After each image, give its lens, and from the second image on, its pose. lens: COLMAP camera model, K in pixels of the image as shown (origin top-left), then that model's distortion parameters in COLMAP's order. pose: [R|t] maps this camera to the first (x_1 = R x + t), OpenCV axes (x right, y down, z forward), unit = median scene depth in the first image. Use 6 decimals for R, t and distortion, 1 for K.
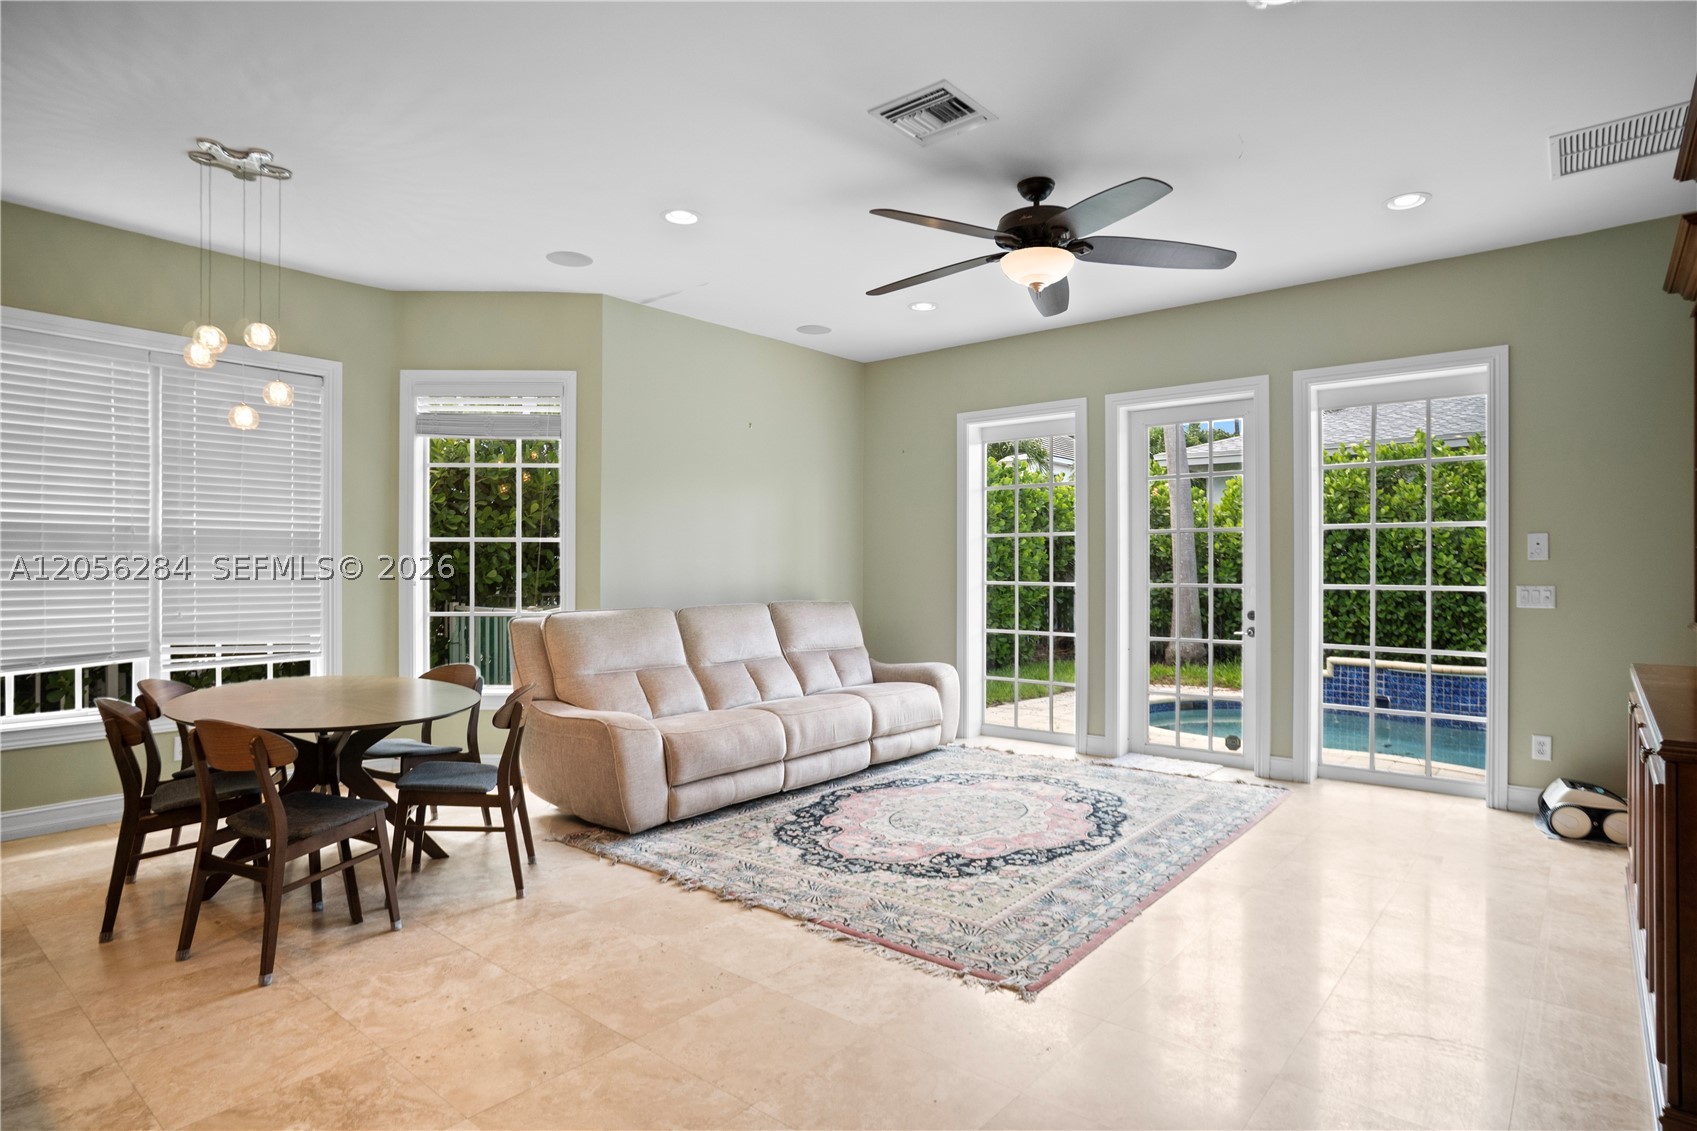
lens RADIAL K [[918.8, 0, 849.2], [0, 918.8, 576.4], [0, 0, 1]] dist [-0.032242, 0.003003]
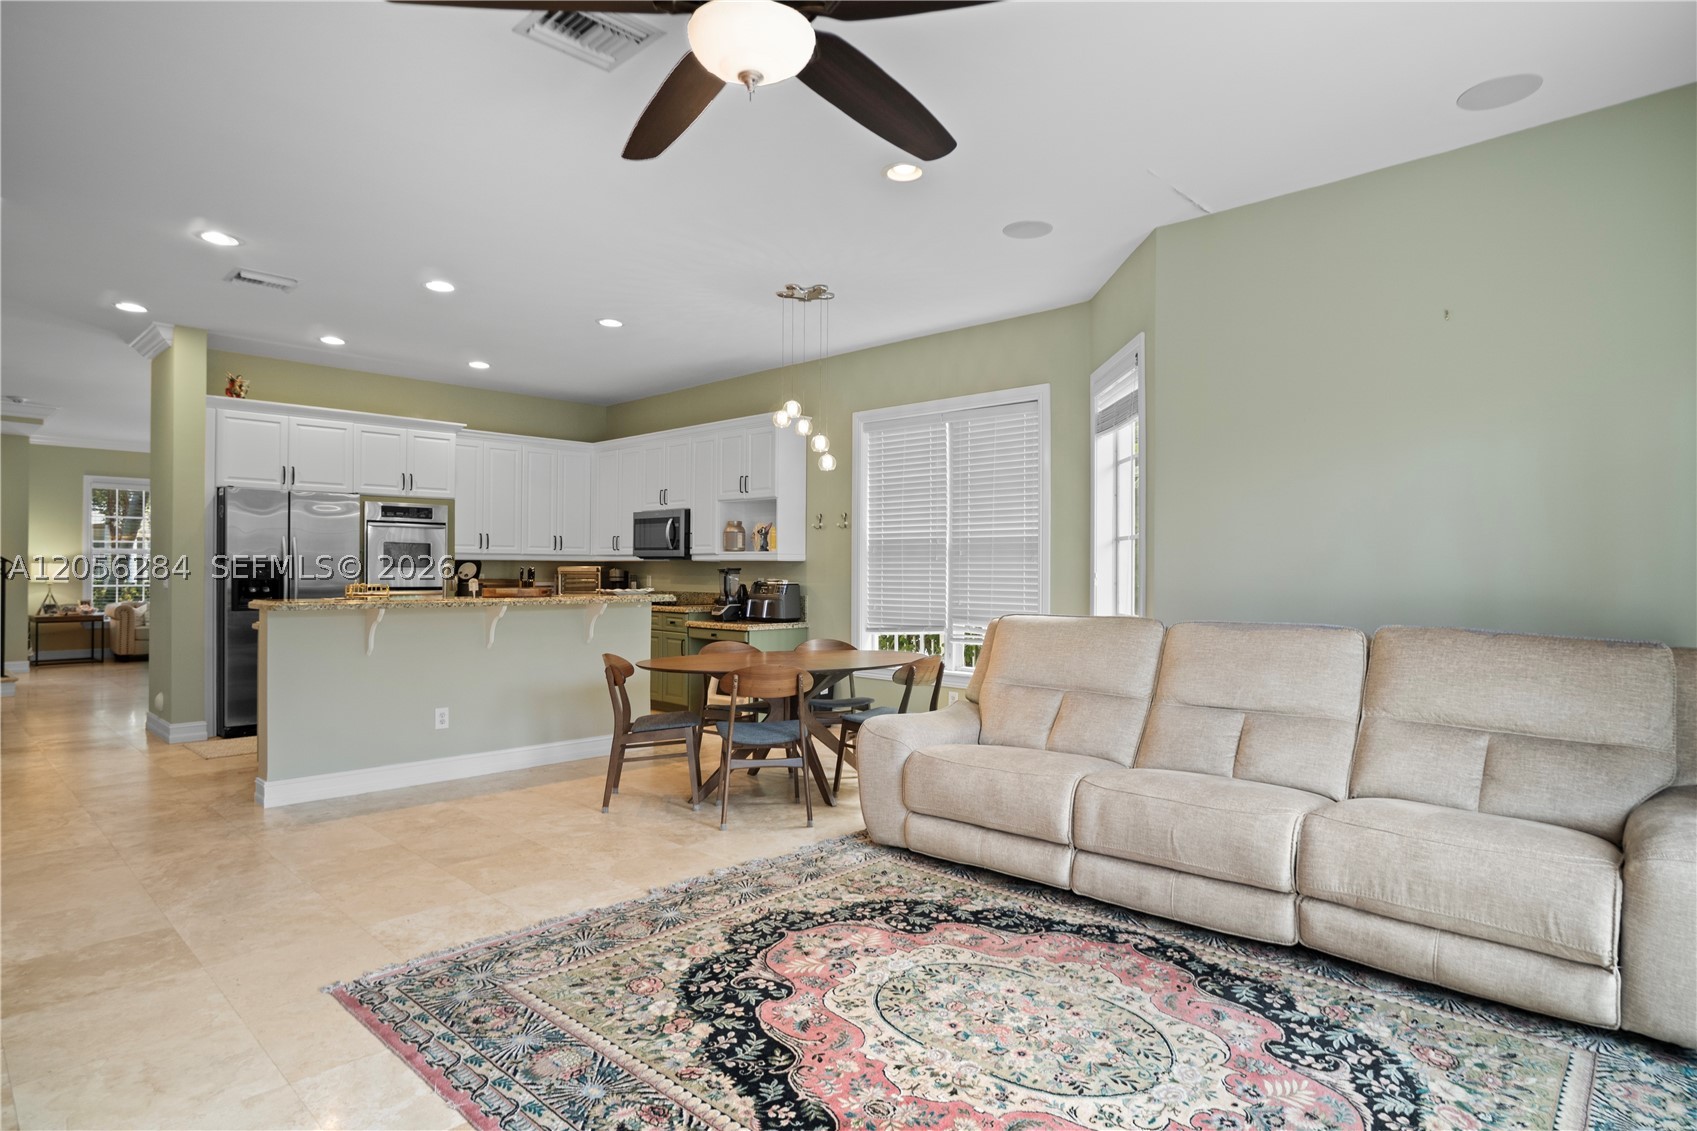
lens RADIAL K [[918.8, 0, 833.3], [0, 918.8, 558.8], [0, 0, 1]] dist [-0.032242, 0.003003]
pose [[-0.080715, -0.015184, -0.996622, 0.724282], [-0.008546, 0.999858, -0.014542, -0.001510], [0.996701, 0.007343, -0.080833, 1.023263]]
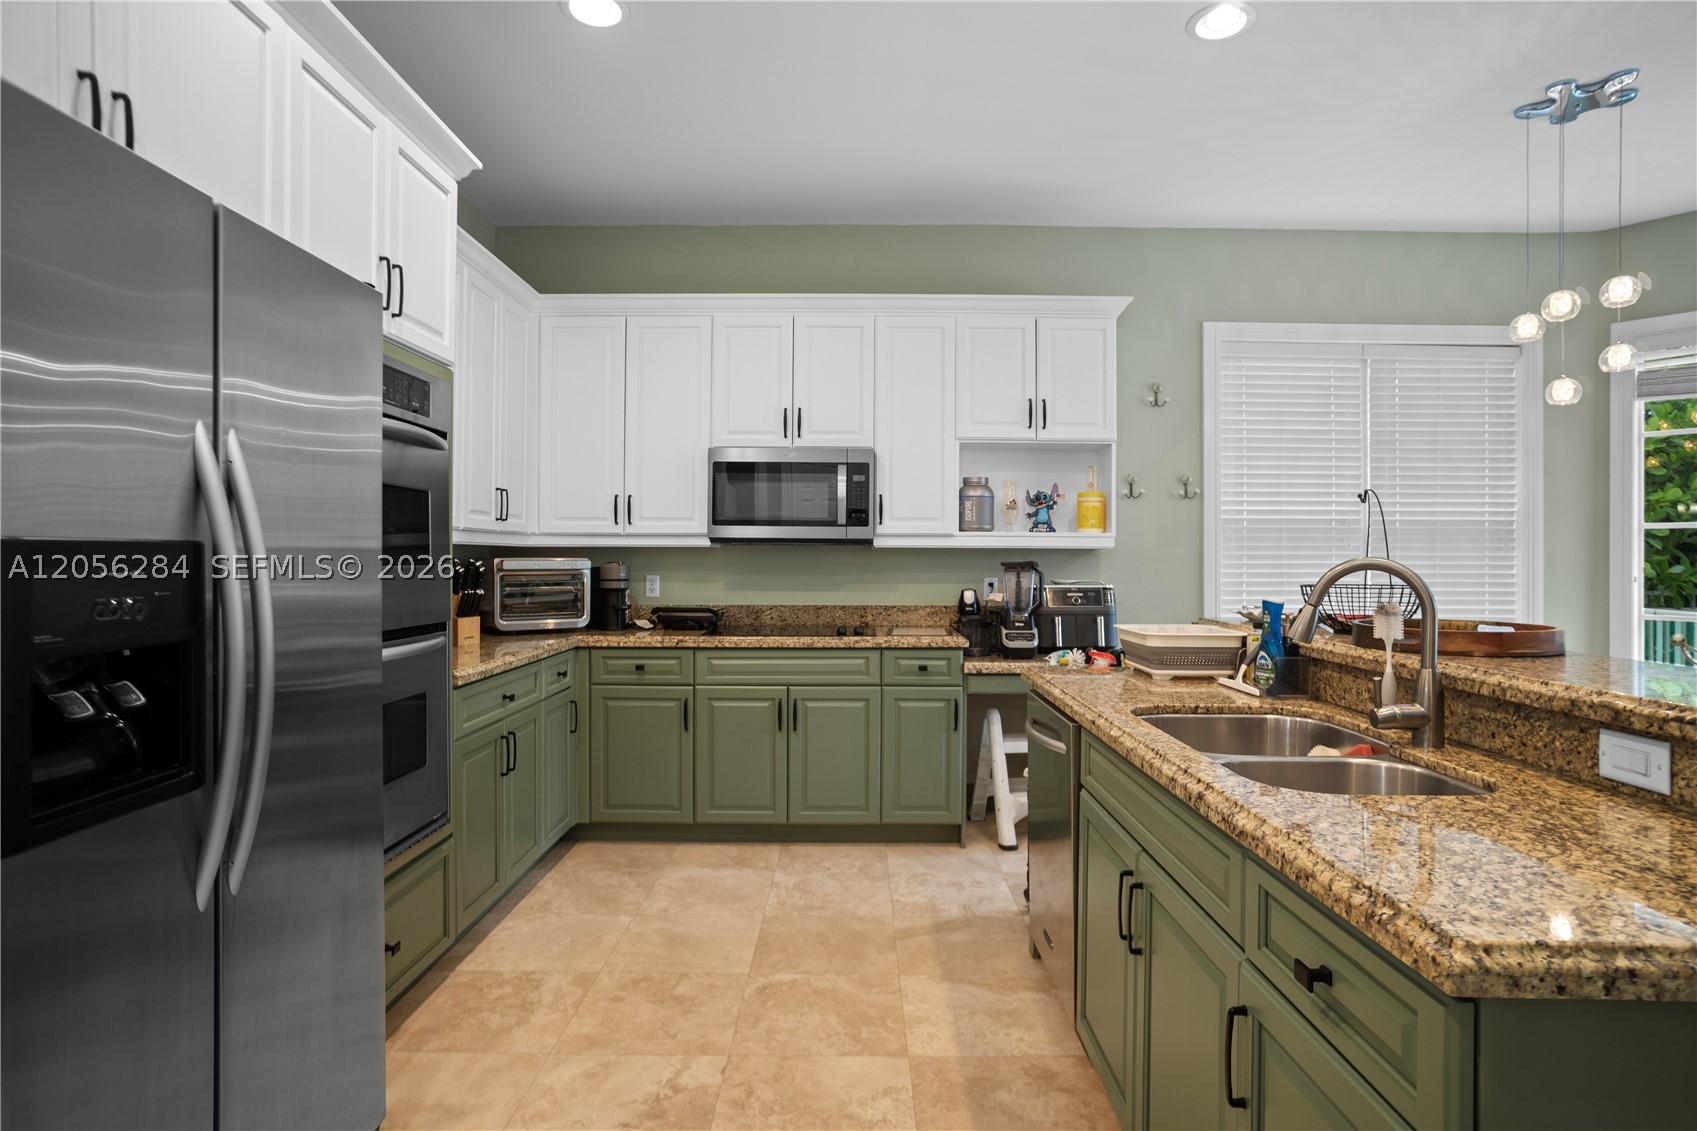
lens RADIAL K [[918.8, 0, 865.5], [0, 918.8, 560.4], [0, 0, 1]] dist [-0.032242, 0.003003]
pose [[0.629297, 0.001570, -0.777164, -0.342868], [-0.004199, 0.999990, -0.001381, -0.006153], [0.777154, 0.004133, 0.629297, -0.065532]]
